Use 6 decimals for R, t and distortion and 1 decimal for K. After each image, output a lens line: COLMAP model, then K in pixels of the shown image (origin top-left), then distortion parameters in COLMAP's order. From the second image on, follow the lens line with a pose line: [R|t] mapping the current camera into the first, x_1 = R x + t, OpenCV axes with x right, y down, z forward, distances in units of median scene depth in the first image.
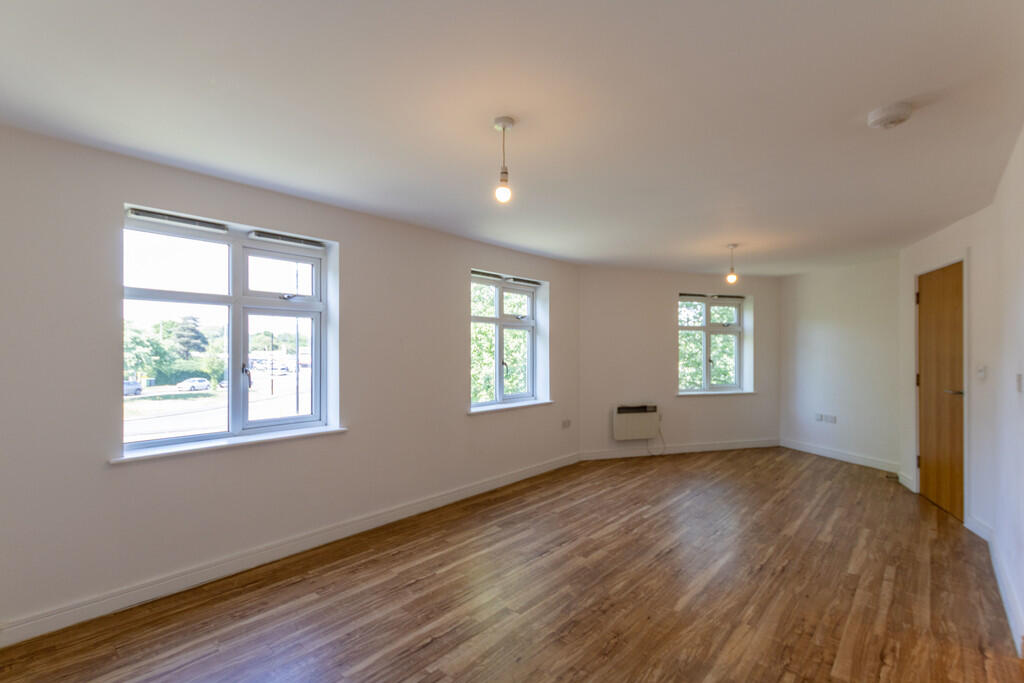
lens RADIAL K [[480.9, 0, 510.8], [0, 480.9, 346.1], [0, 0, 1]] dist [-0.003529, -0.001524]
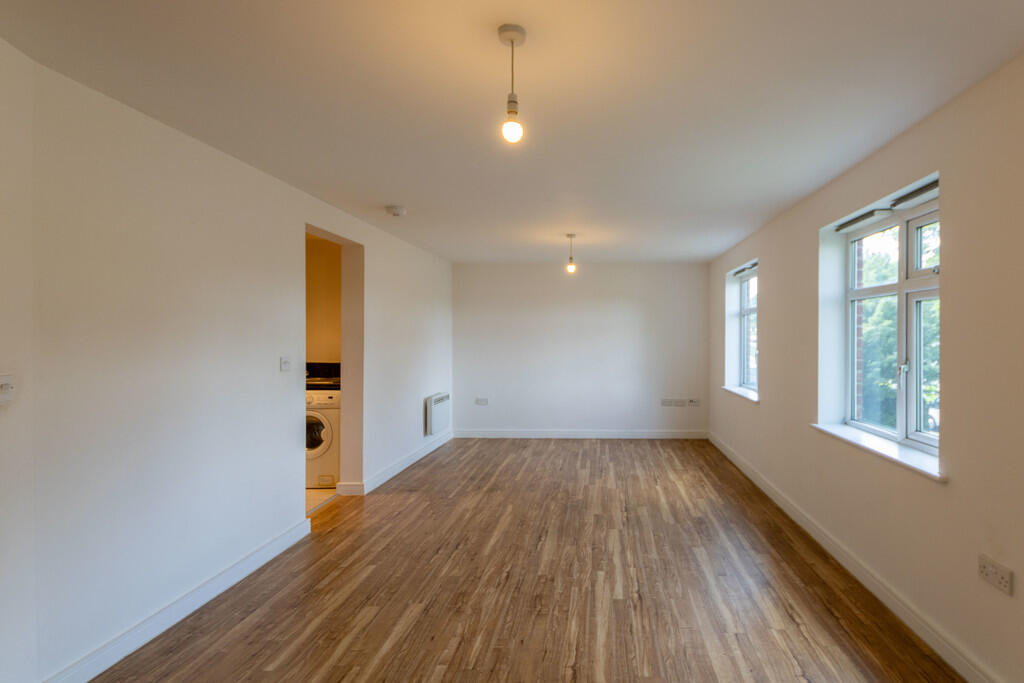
lens RADIAL K [[480.9, 0, 511.8], [0, 480.9, 339.4], [0, 0, 1]] dist [-0.003529, -0.001524]
pose [[-0.852686, 0.002898, -0.522416, 0.875262], [0.003102, 0.999995, 0.000484, 0.014854], [0.522415, -0.001208, -0.852690, 1.769992]]
